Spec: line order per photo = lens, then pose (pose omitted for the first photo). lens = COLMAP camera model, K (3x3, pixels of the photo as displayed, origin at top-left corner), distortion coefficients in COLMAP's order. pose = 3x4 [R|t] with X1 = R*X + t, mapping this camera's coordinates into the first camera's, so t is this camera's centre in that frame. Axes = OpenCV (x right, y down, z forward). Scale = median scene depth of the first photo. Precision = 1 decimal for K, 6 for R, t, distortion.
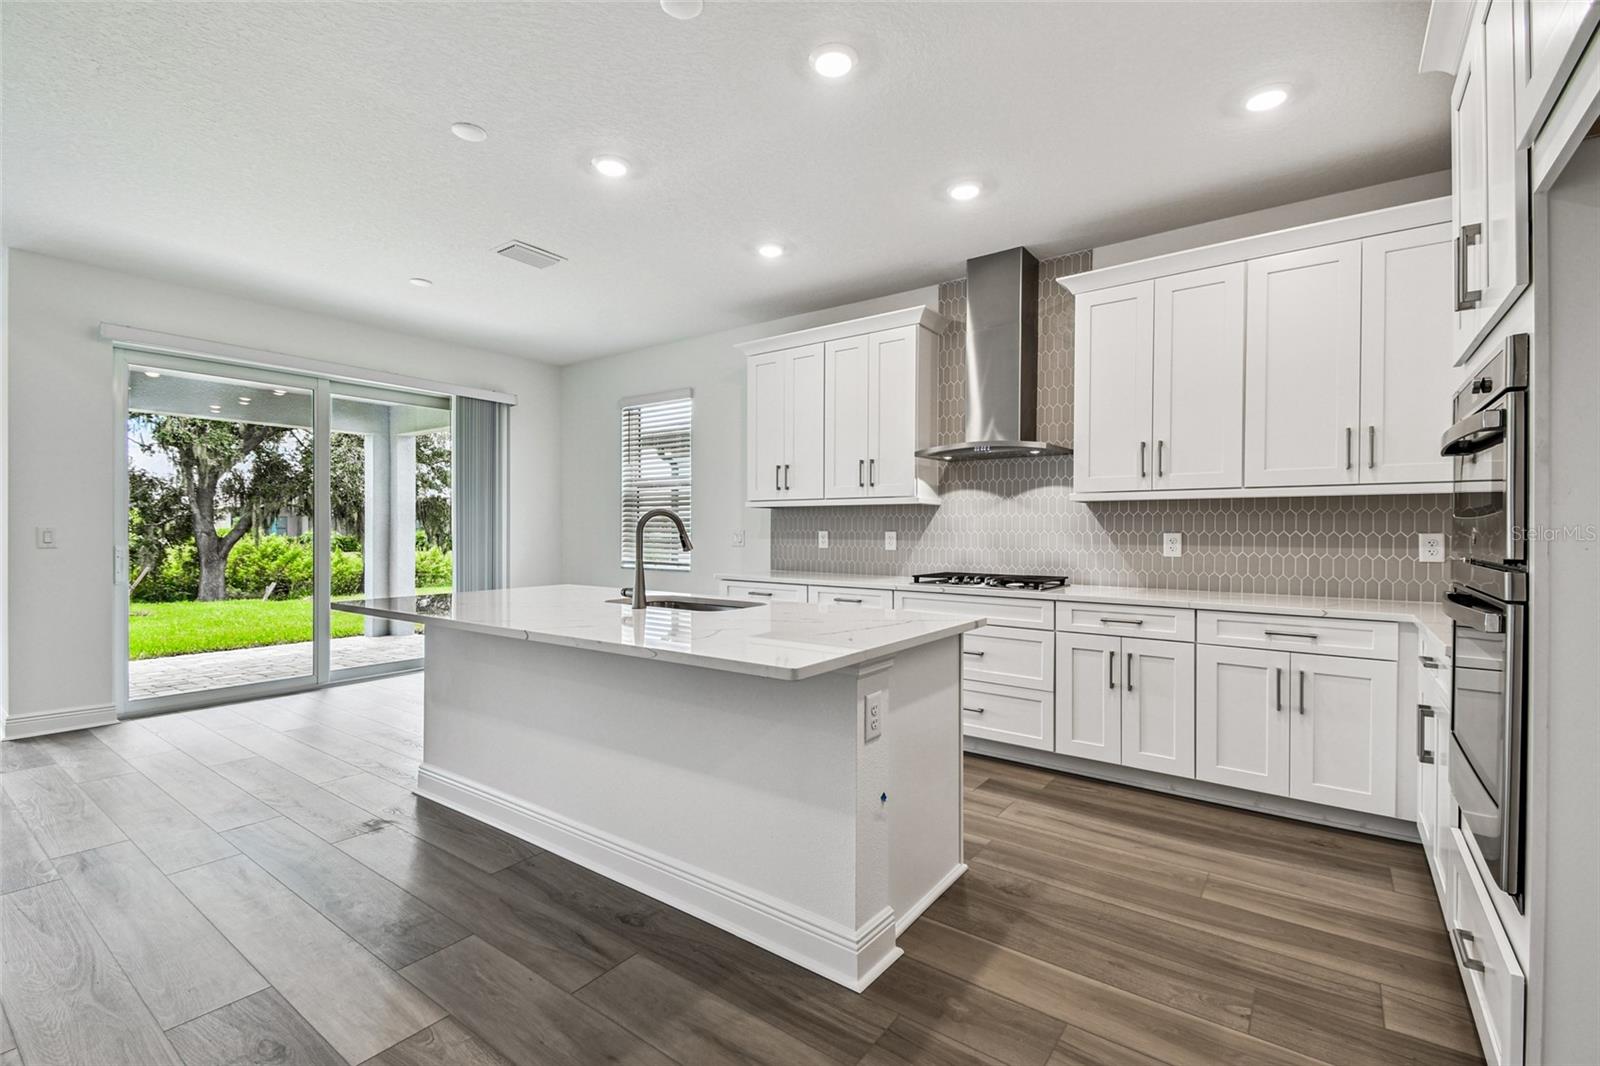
lens RADIAL K [[717.9, 0, 803.7], [0, 717.9, 537.3], [0, 0, 1]] dist [0.023391, 0.000170]
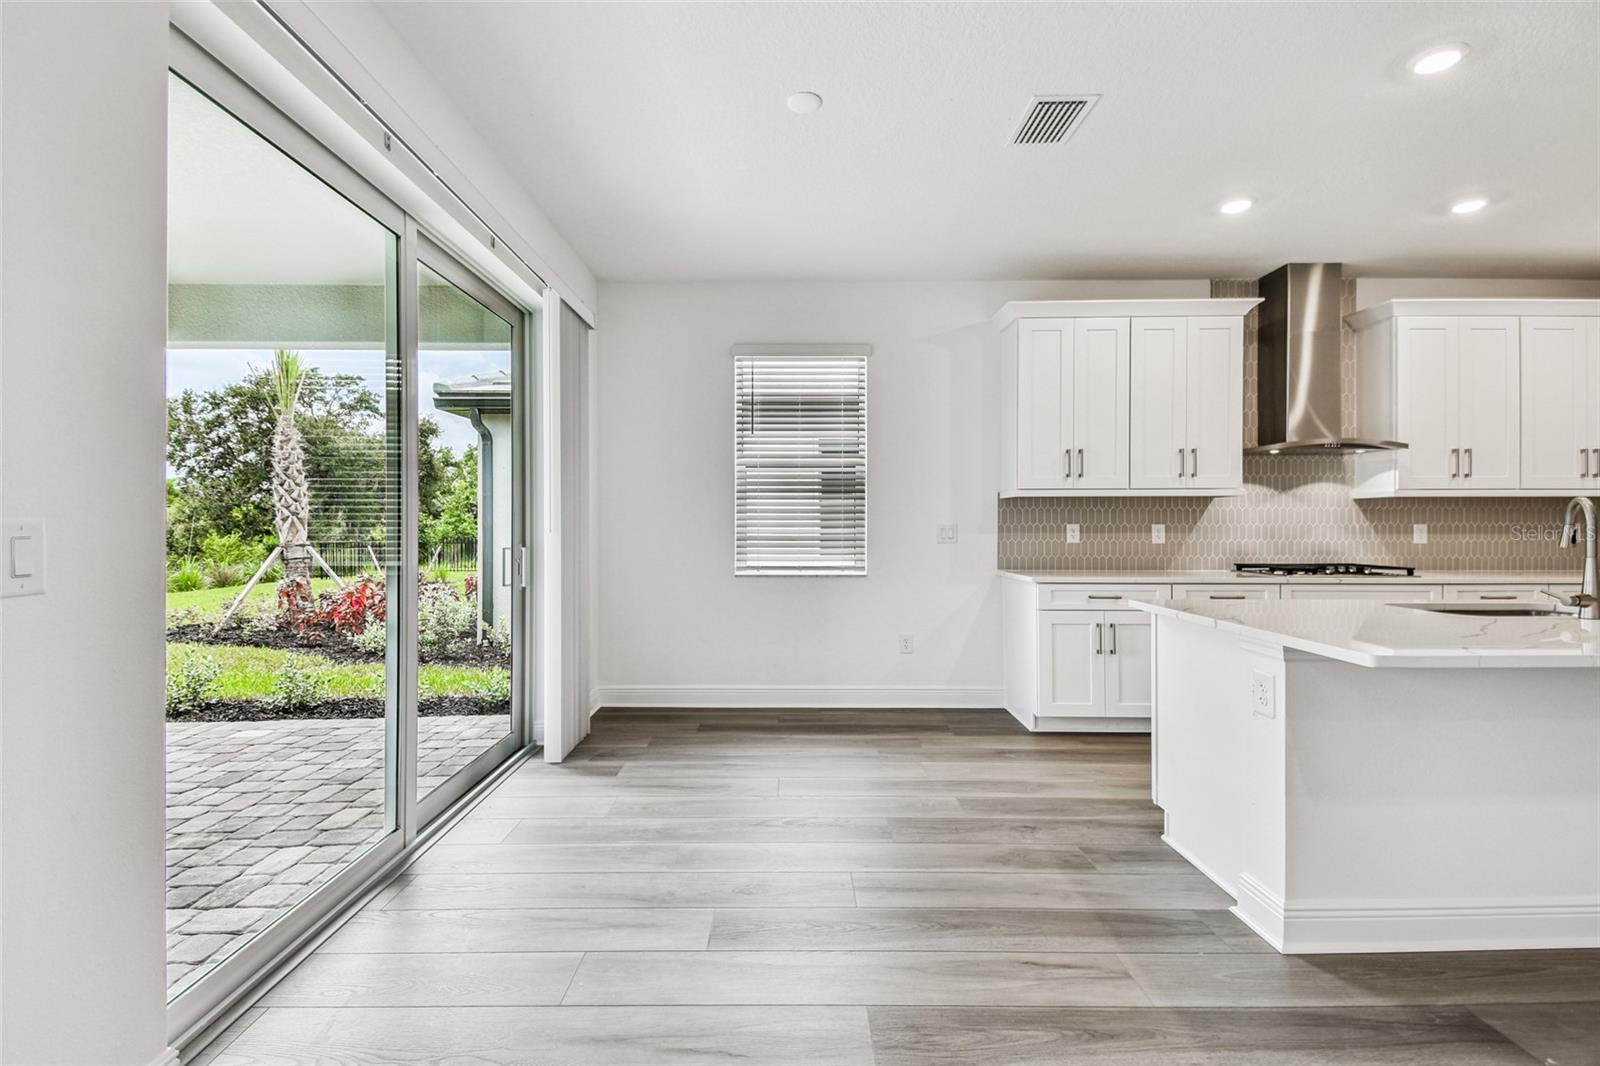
lens RADIAL K [[657.3, 0, 796.8], [0, 657.3, 522.6], [0, 0, 1]] dist [0.000253, -0.000081]
pose [[0.811351, -0.004409, 0.584543, -0.933379], [0.009589, 0.999937, -0.005766, -0.011108], [-0.584481, 0.010284, 0.811342, 0.661928]]
